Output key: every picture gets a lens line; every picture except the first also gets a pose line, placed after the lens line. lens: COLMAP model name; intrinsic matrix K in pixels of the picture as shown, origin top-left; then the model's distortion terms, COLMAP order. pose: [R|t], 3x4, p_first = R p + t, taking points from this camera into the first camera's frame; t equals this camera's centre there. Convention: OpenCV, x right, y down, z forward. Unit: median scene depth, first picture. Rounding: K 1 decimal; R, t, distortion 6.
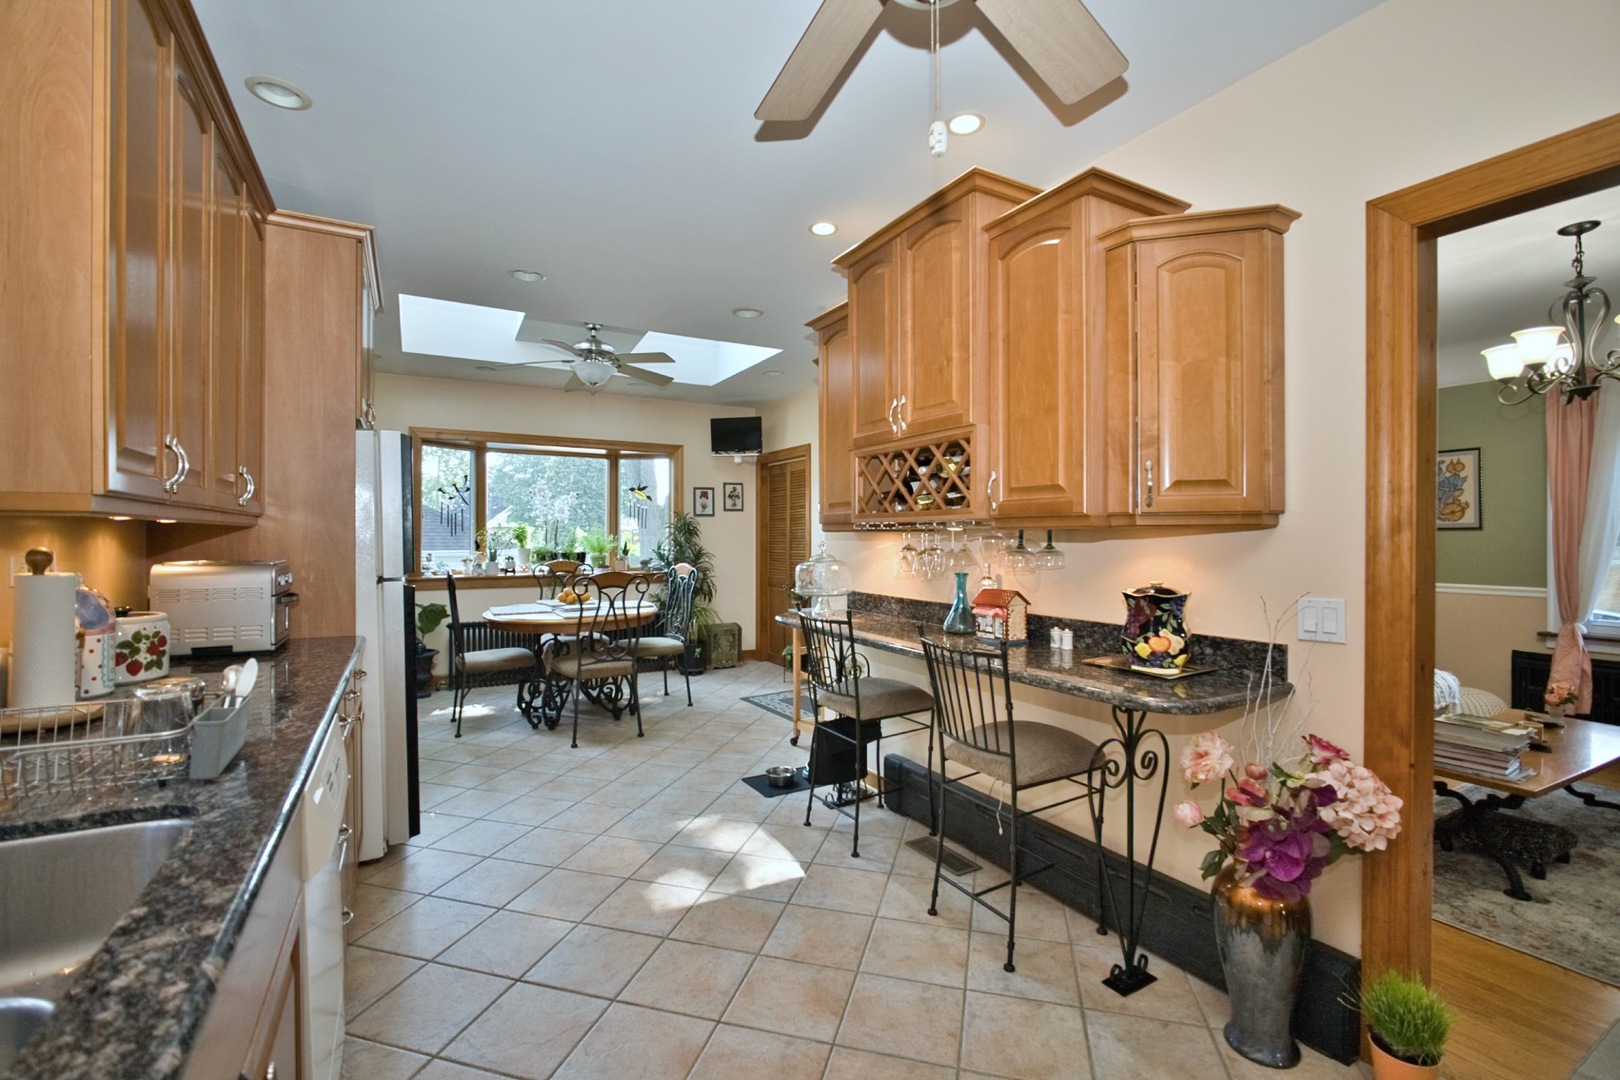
lens RADIAL K [[703.5, 0, 808.7], [0, 703.5, 537.6], [0, 0, 1]] dist [-0.022847, 0.006184]
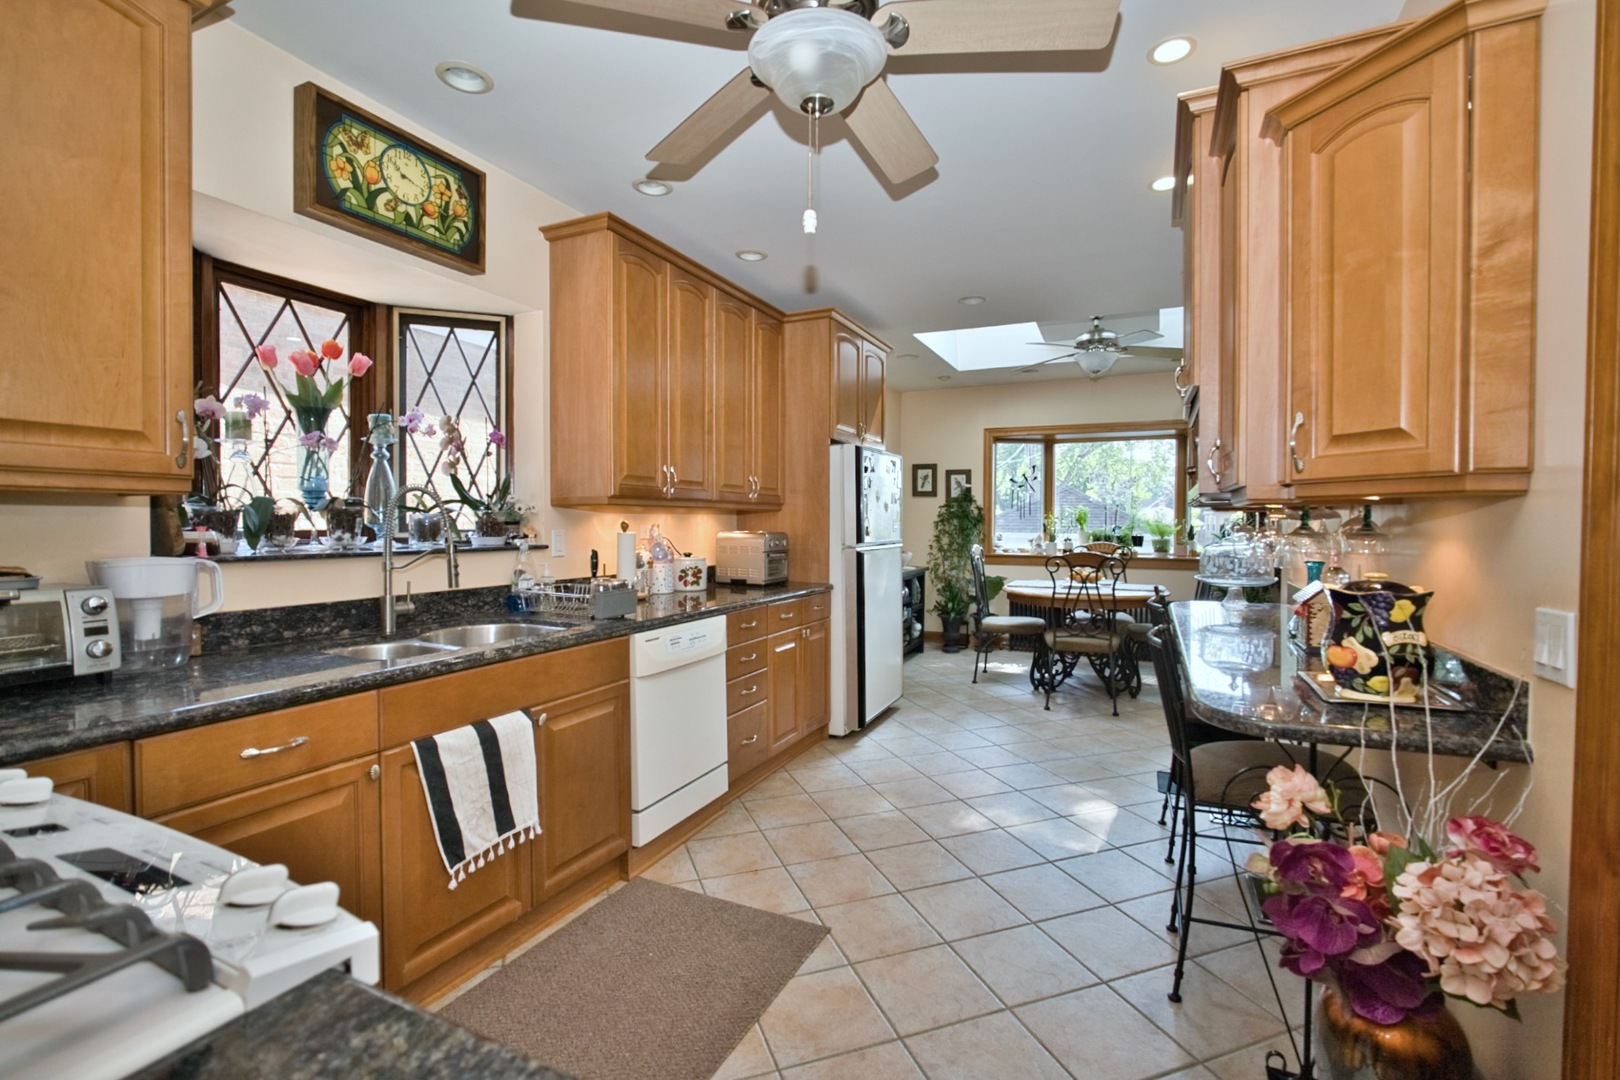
lens RADIAL K [[717.1, 0, 808.2], [0, 717.1, 537.8], [0, 0, 1]] dist [-0.023987, 0.007482]
pose [[0.573693, 0.019742, -0.818833, 0.585787], [-0.003569, 0.999760, 0.021604, 0.008986], [0.819063, -0.009471, 0.573626, 0.079230]]
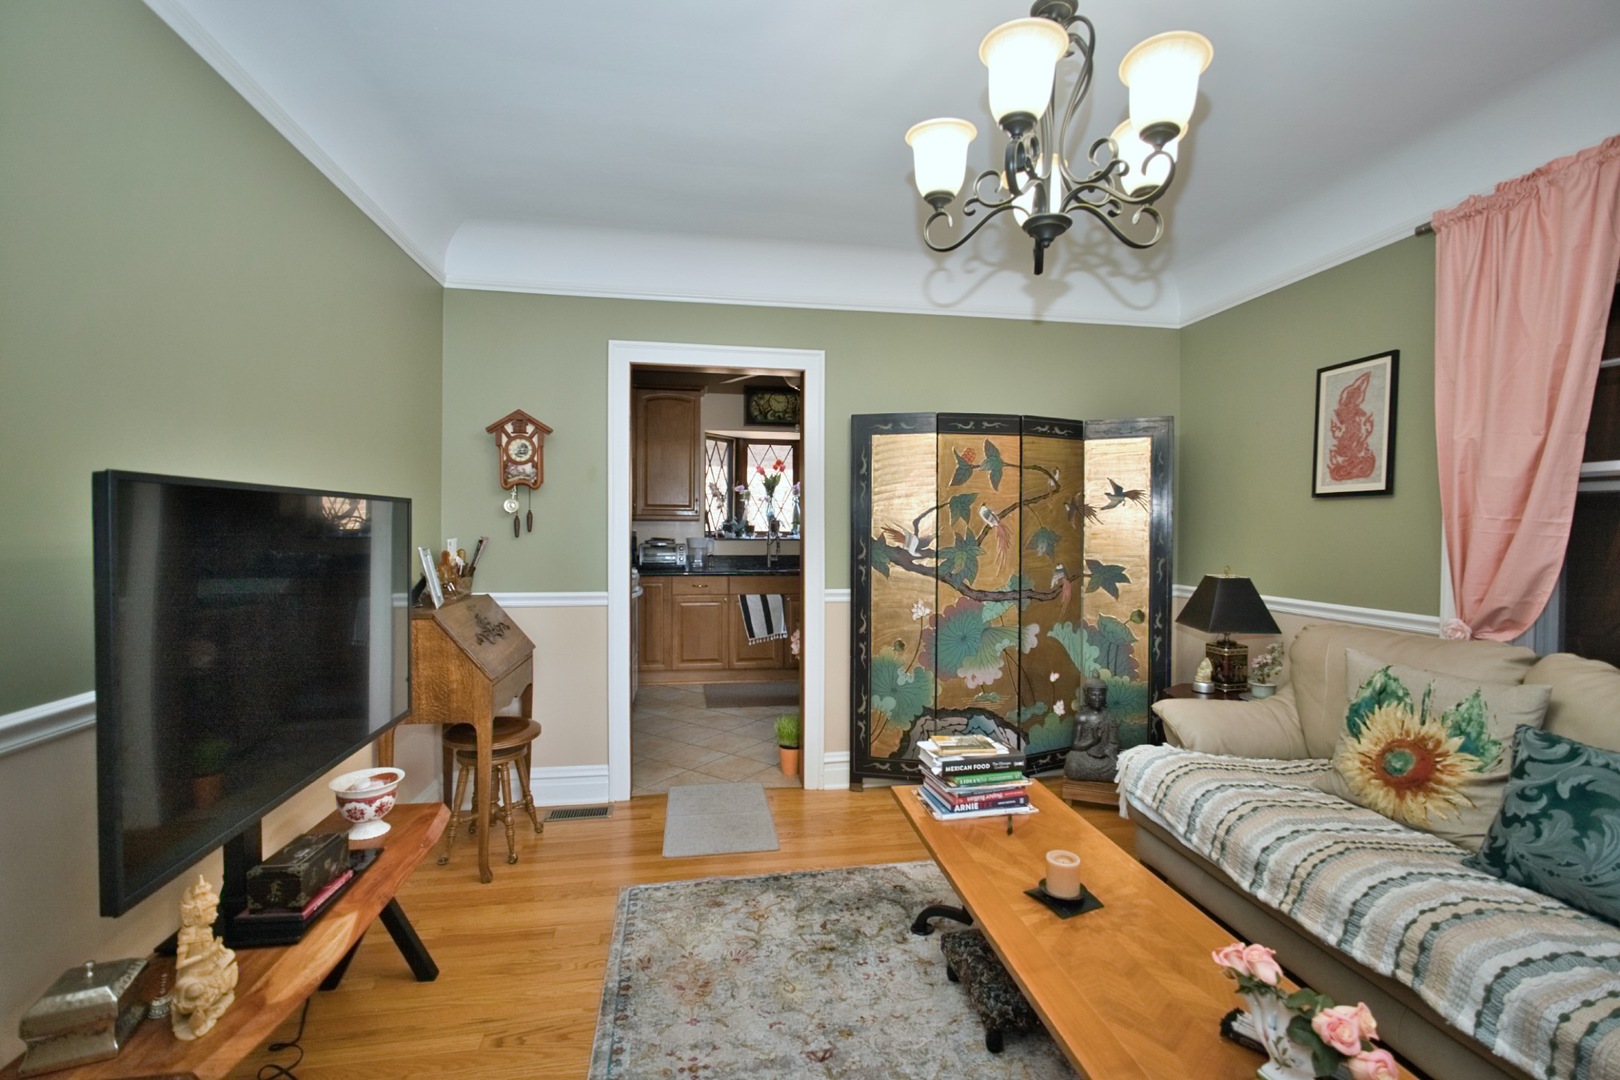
lens RADIAL K [[710.1, 0, 809.6], [0, 710.1, 534.9], [0, 0, 1]] dist [-0.024852, 0.008063]
pose [[-0.342798, 0.009958, -0.939357, 1.782251], [-0.003747, 0.999921, 0.011967, 0.003734], [0.939402, 0.007622, -0.342733, 1.090556]]
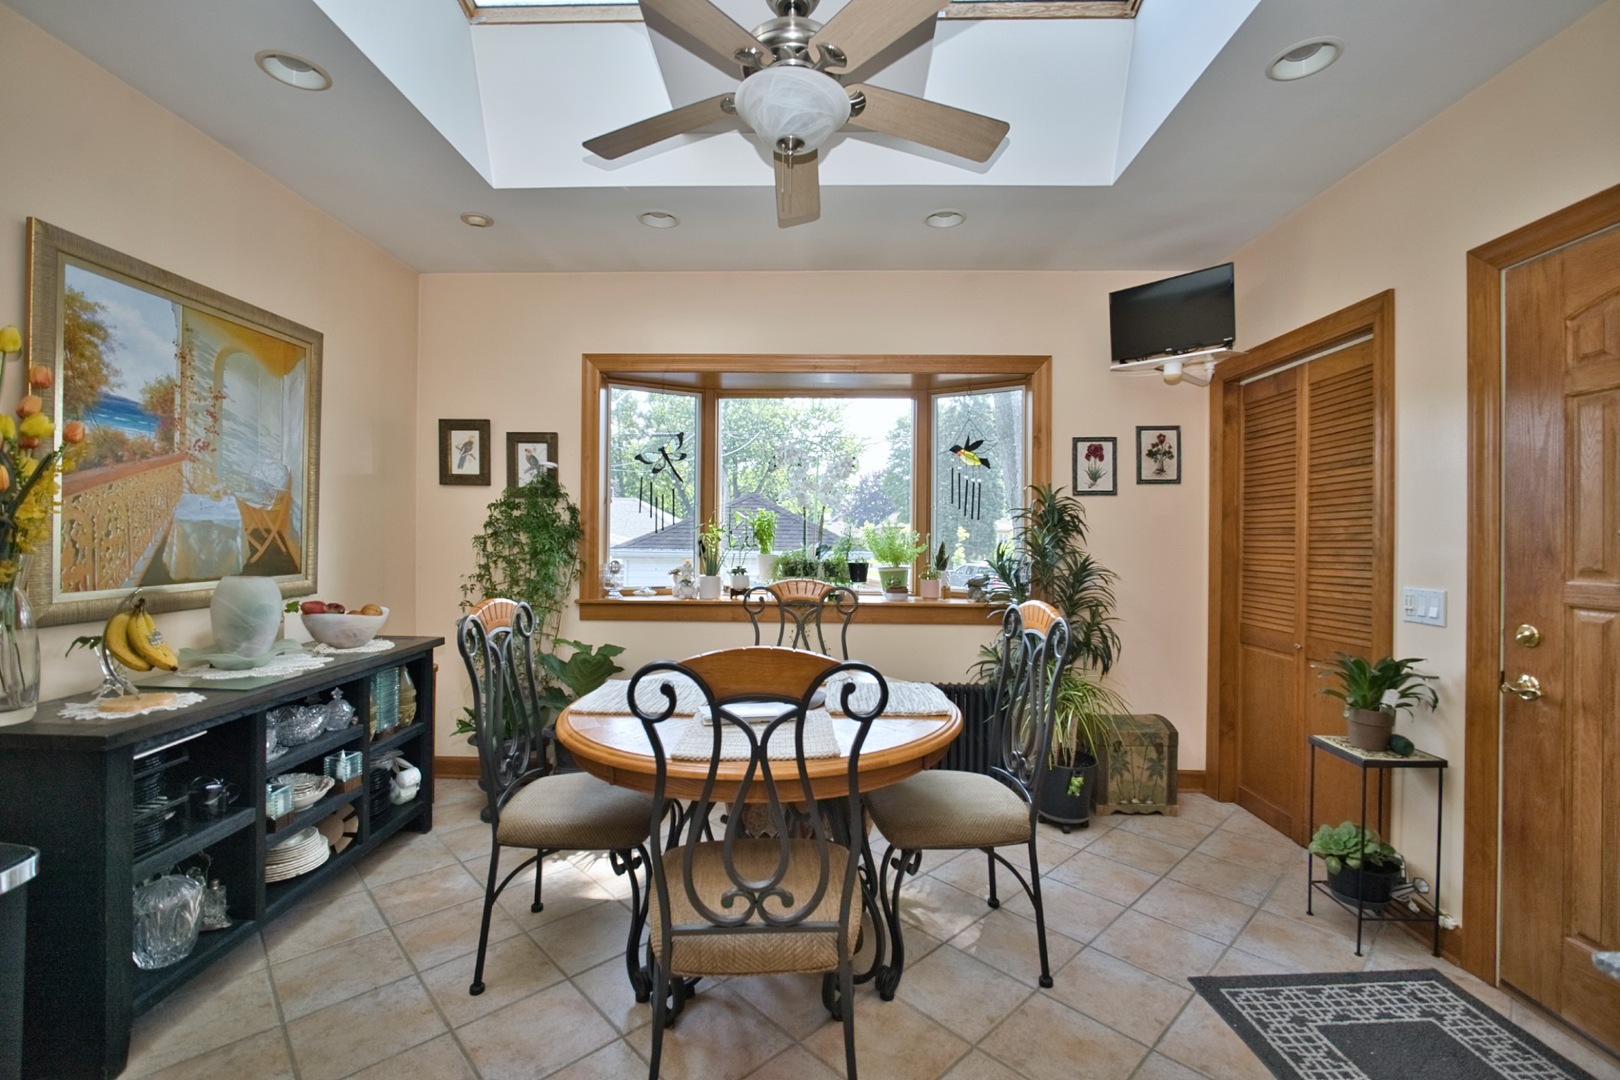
lens RADIAL K [[703.5, 0, 808.7], [0, 703.5, 537.6], [0, 0, 1]] dist [-0.022847, 0.006184]
pose [[0.857003, 0.006087, -0.515276, -0.173663], [-0.006677, 0.999977, 0.000708, 0.002386], [0.515269, 0.002834, 0.857024, 1.230346]]
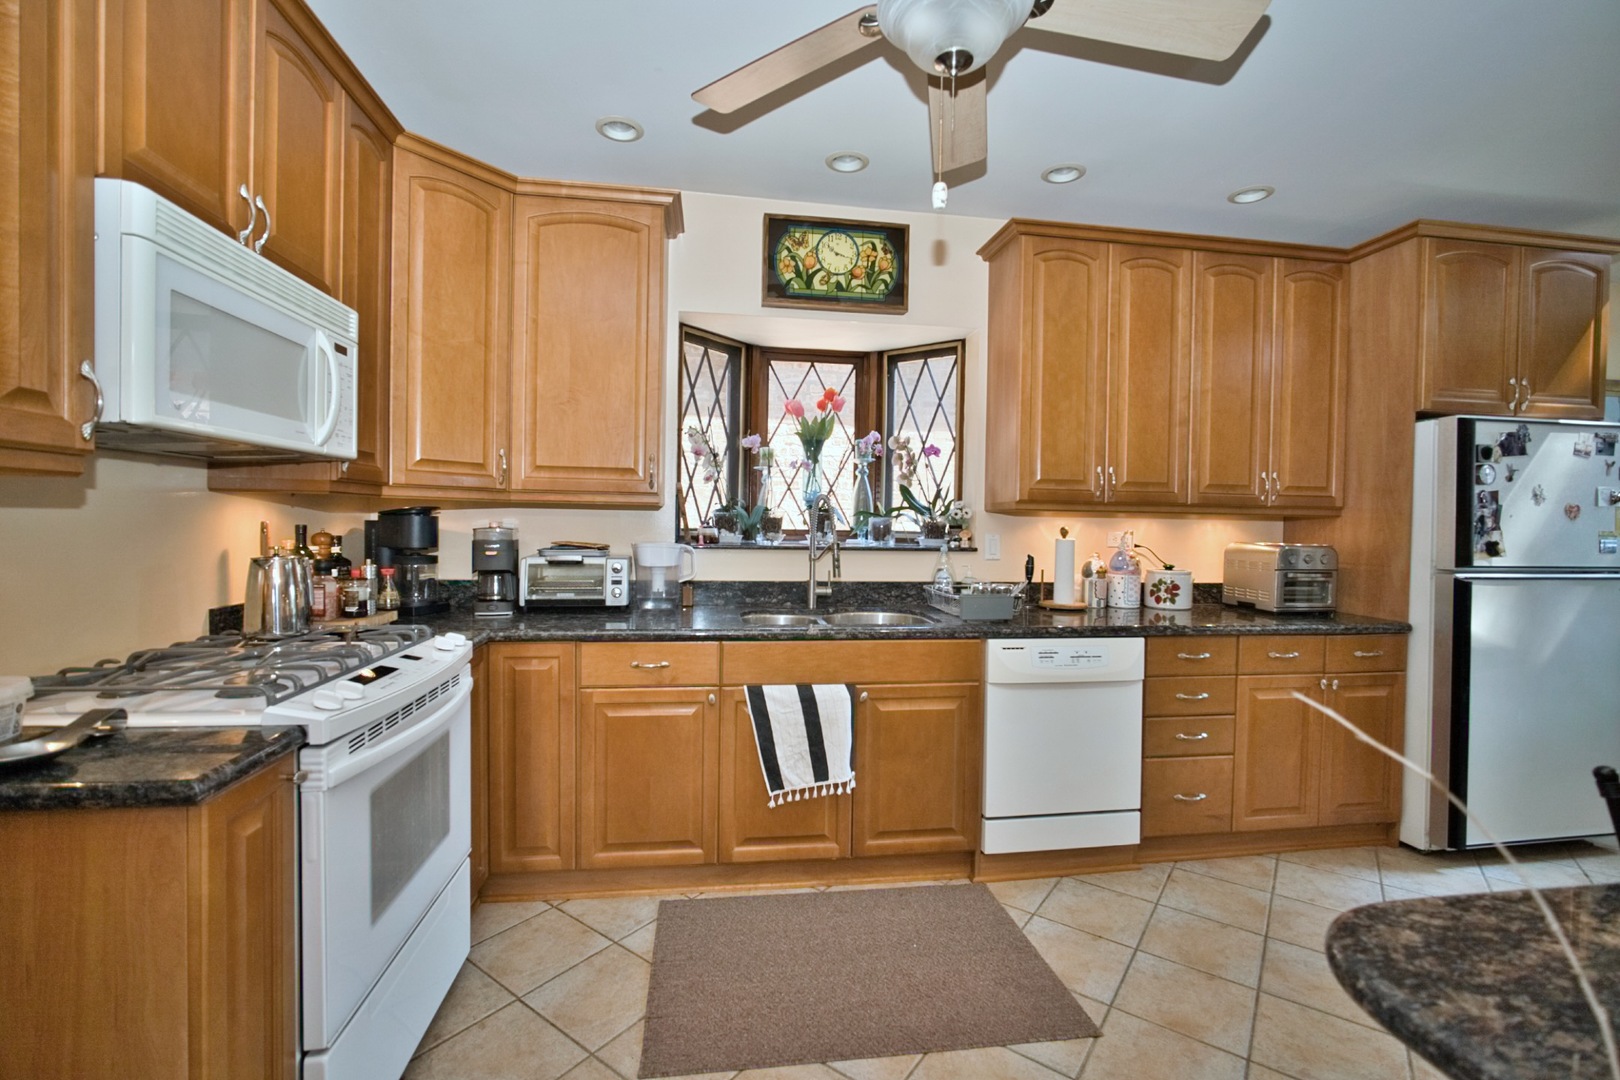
lens RADIAL K [[703.5, 0, 808.7], [0, 703.5, 537.6], [0, 0, 1]] dist [-0.022847, 0.006184]
pose [[-0.361118, 0.014922, -0.932401, 0.627766], [-0.017545, 0.999586, 0.022792, 0.006970], [0.932355, 0.024590, -0.360706, 0.540155]]
